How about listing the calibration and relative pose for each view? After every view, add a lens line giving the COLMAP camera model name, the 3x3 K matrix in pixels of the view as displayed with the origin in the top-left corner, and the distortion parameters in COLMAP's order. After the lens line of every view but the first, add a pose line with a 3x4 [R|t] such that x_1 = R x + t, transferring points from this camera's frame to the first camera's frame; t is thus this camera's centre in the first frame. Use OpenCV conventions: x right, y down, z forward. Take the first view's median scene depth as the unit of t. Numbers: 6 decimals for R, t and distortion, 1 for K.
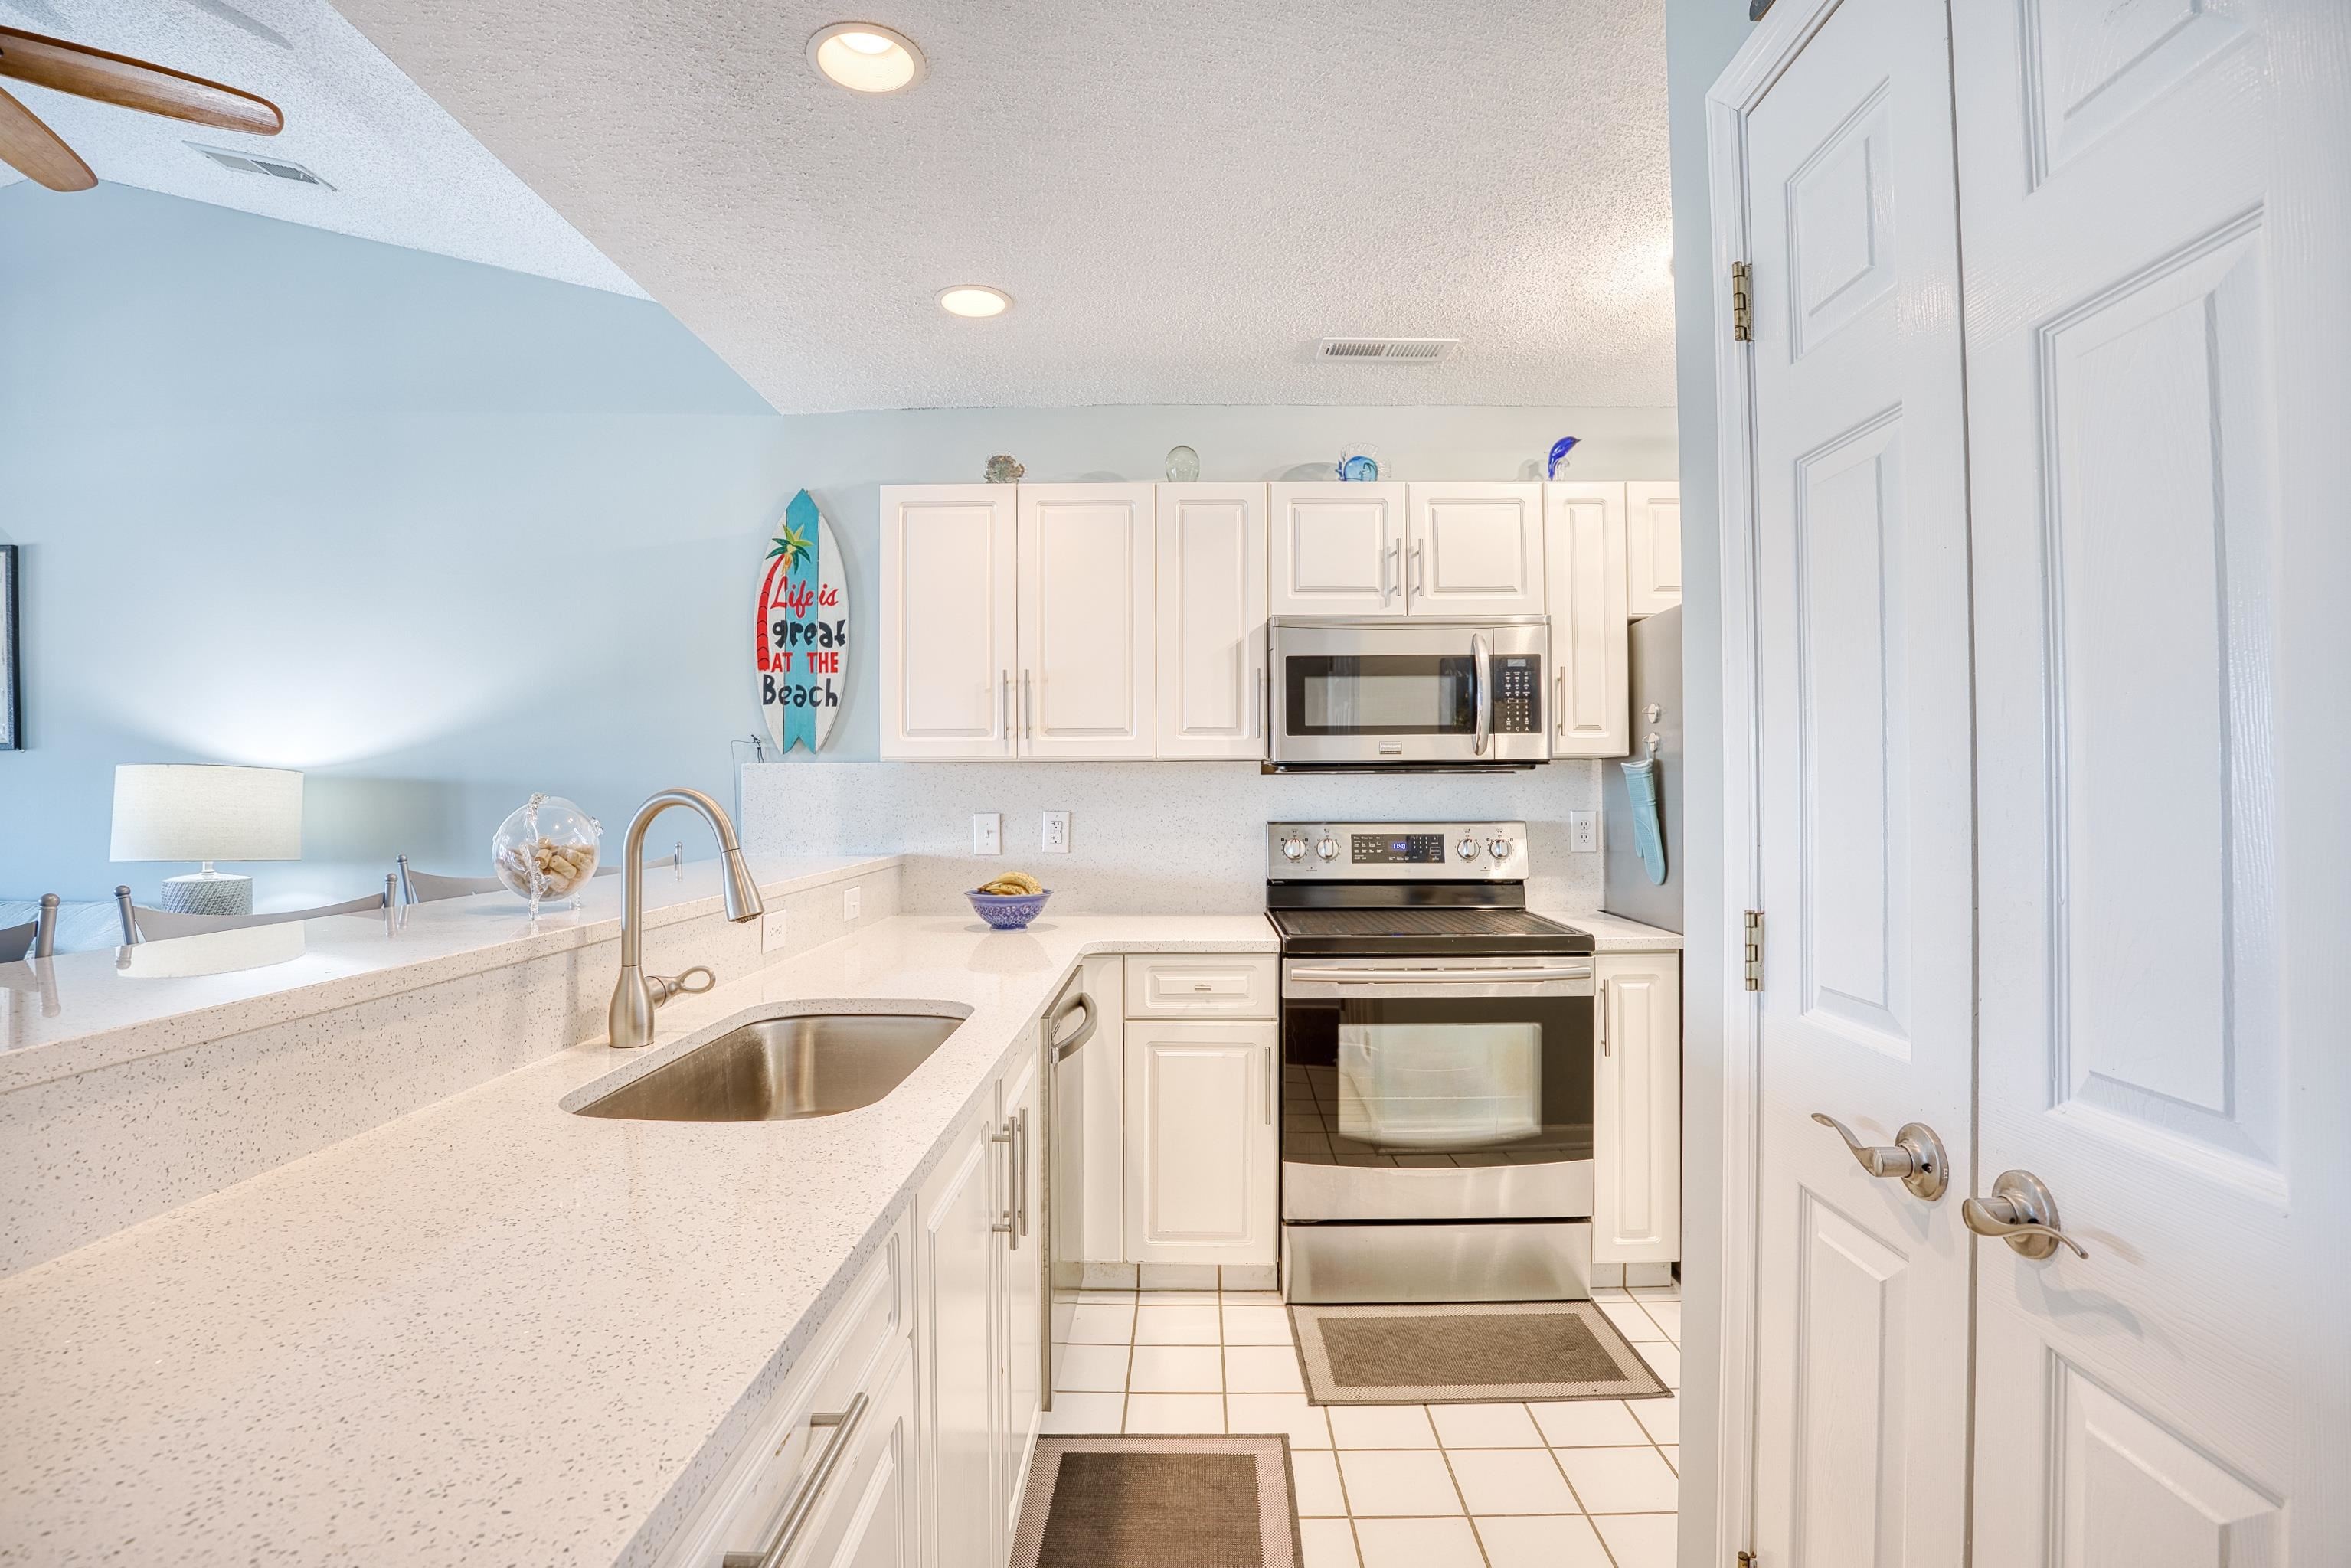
lens RADIAL K [[1126.7, 0, 1173.5], [0, 1126.7, 778.4], [0, 0, 1]] dist [-0.065356, 0.018407]
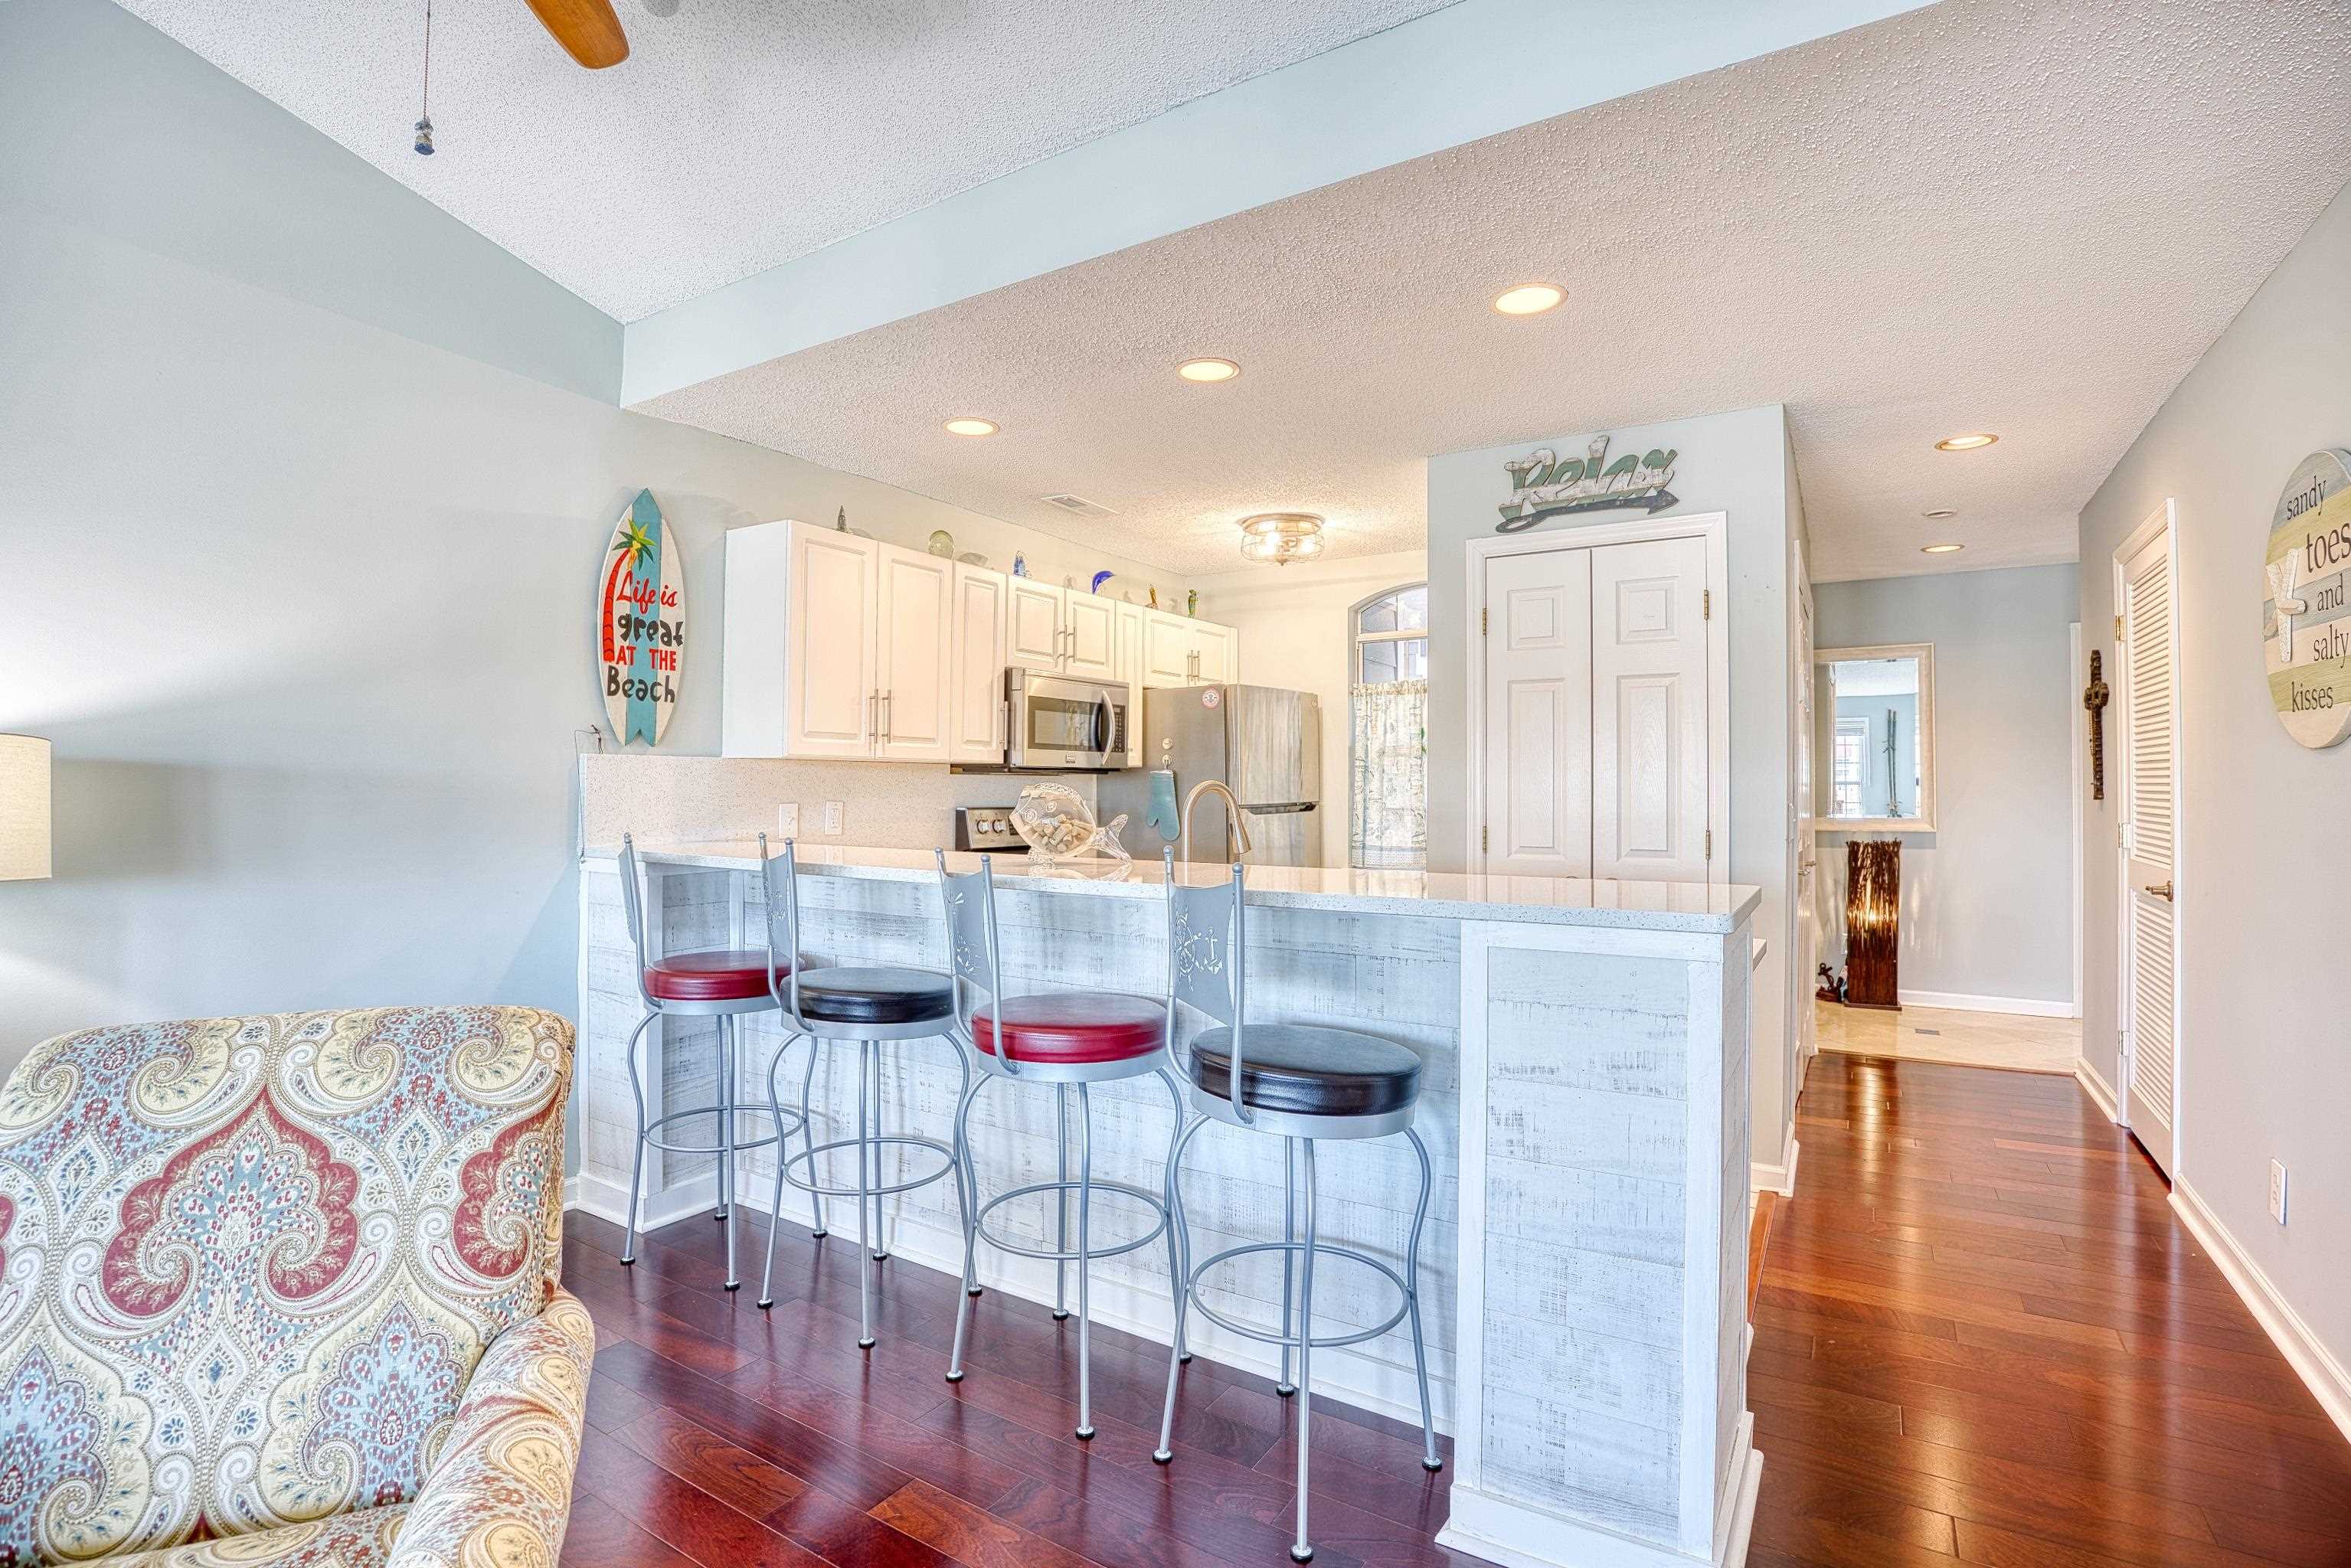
lens RADIAL K [[1114.1, 0, 1169.7], [0, 1114.1, 777.9], [0, 0, 1]] dist [-0.065472, 0.019419]
pose [[0.523730, 0.013601, 0.851776, -1.031822], [-0.014435, 0.999871, -0.007091, 0.008021], [-0.851762, -0.008582, 0.523858, 0.063217]]
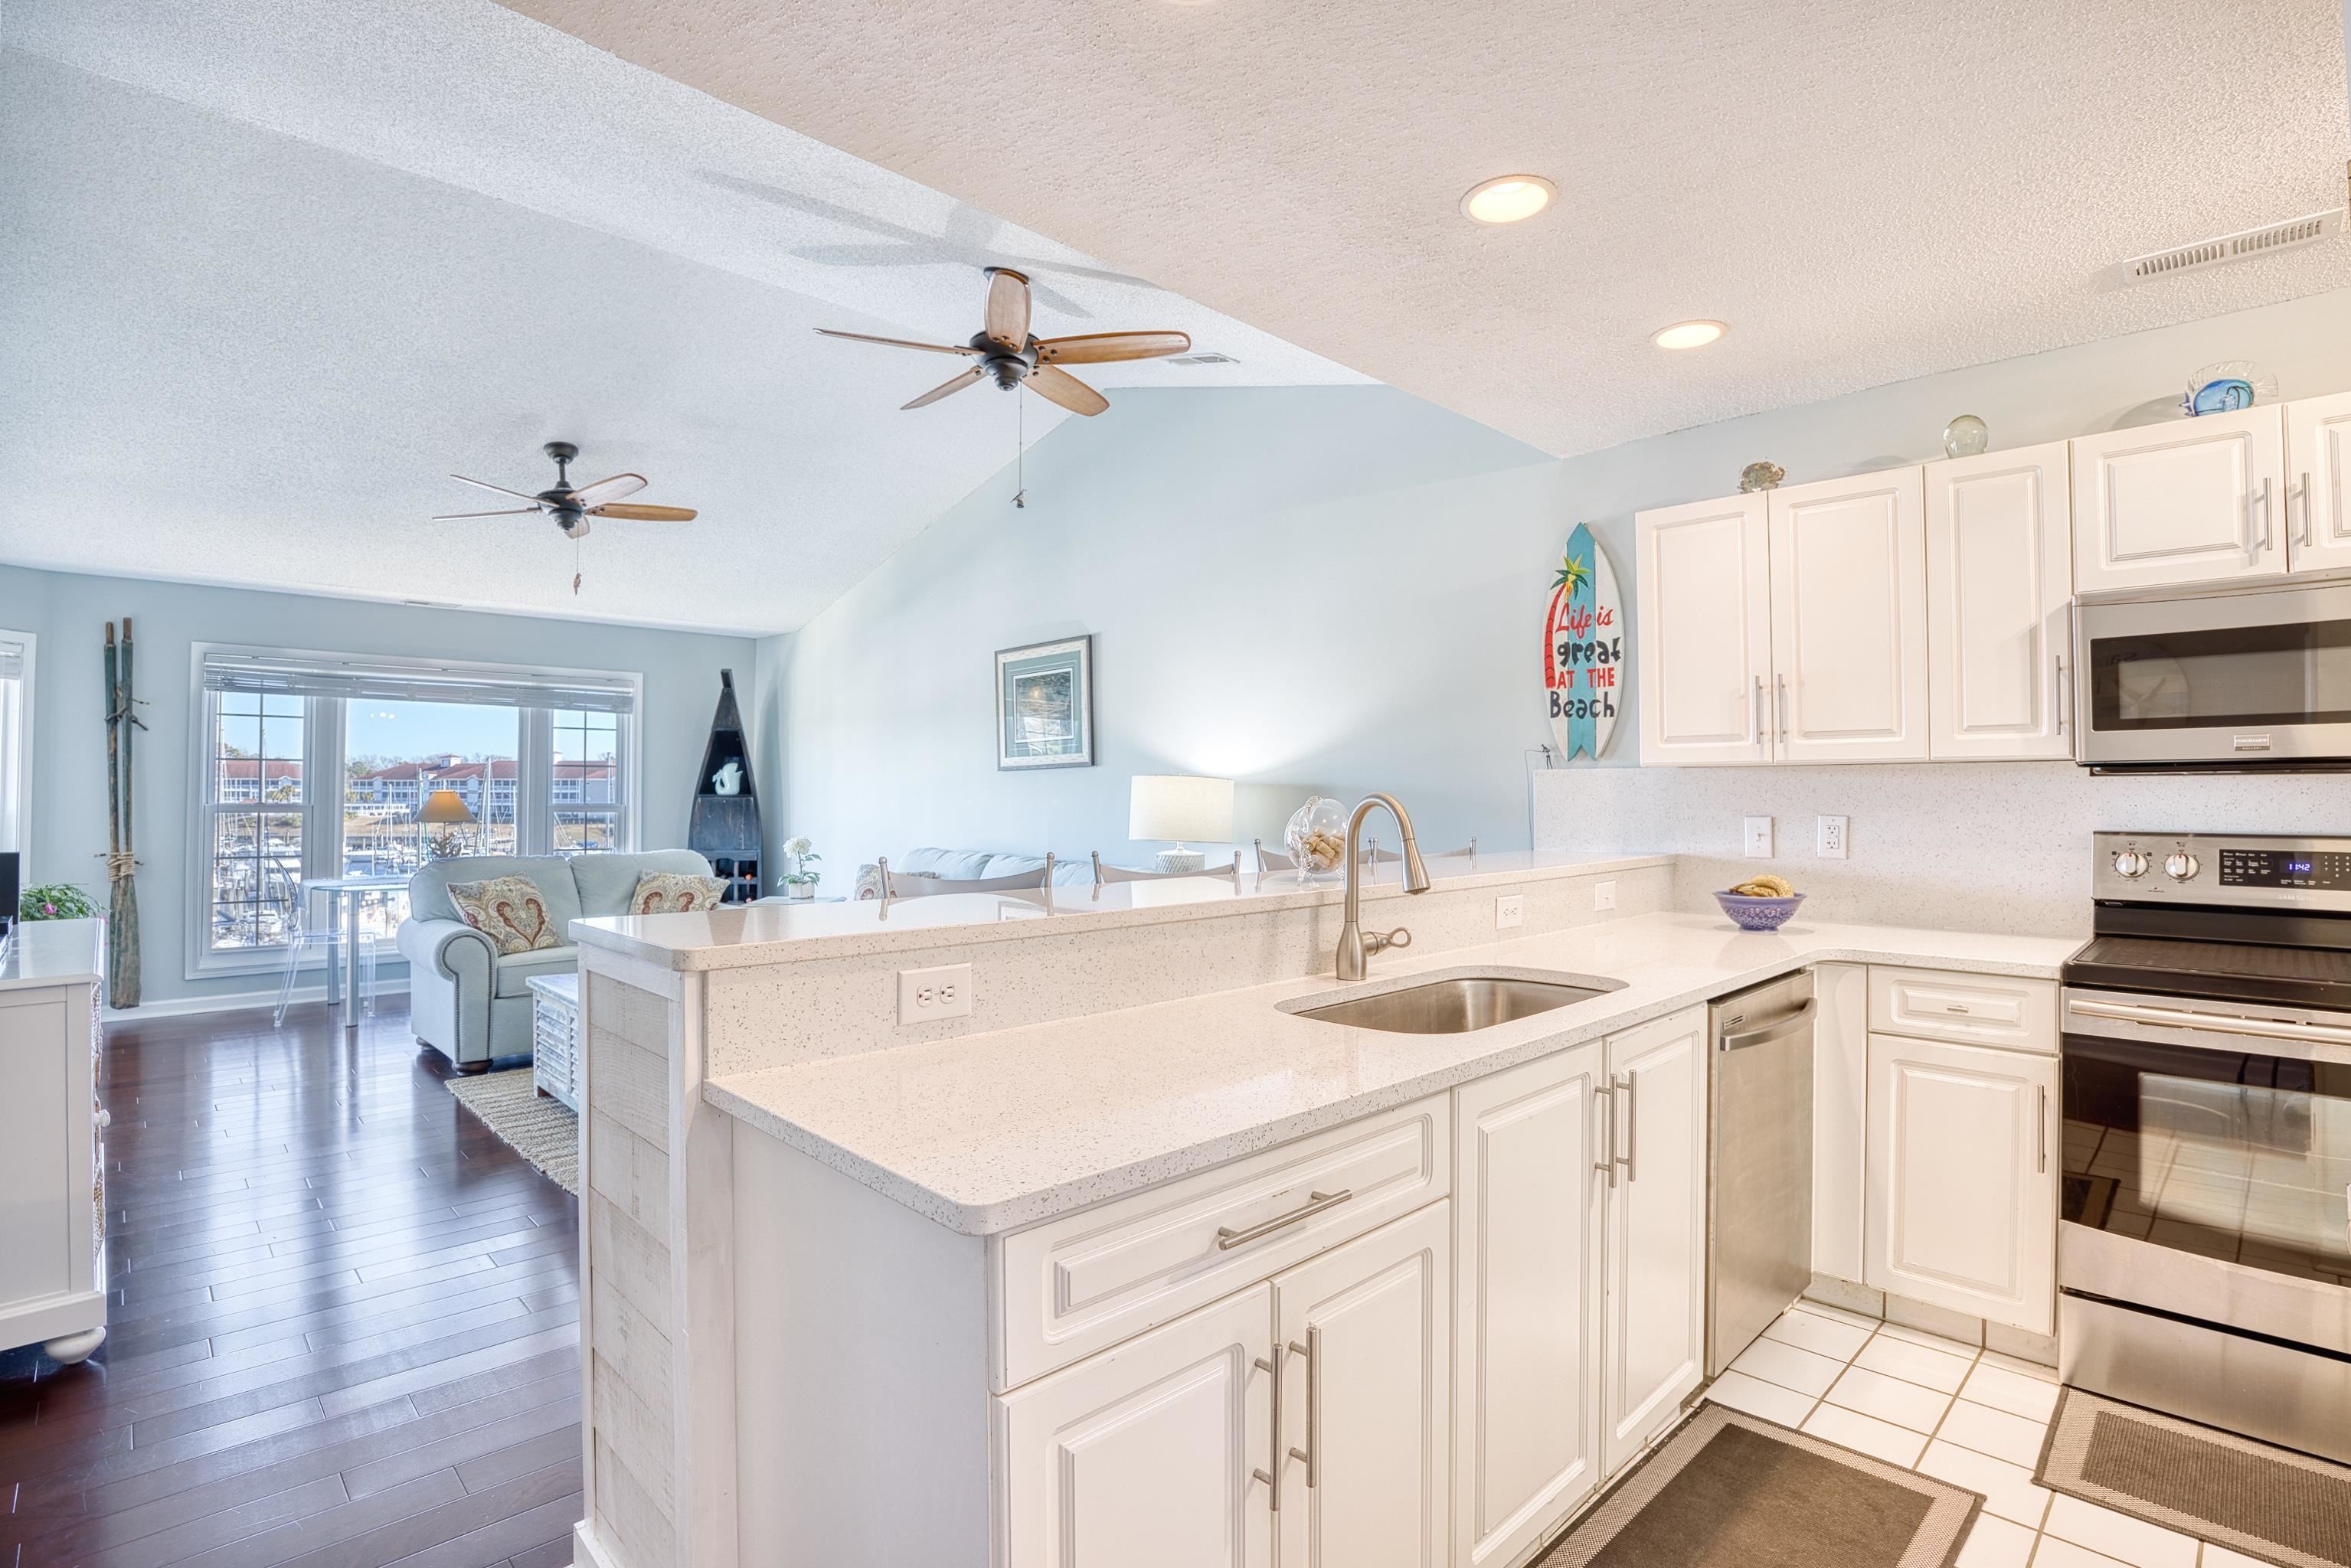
lens RADIAL K [[1129.8, 0, 1189.0], [0, 1129.8, 768.3], [0, 0, 1]] dist [-0.065565, 0.020186]
pose [[0.712524, -0.011866, -0.701547, 0.187195], [0.005571, 0.999921, -0.011254, -0.004248], [0.701626, 0.004111, 0.712534, -0.077012]]
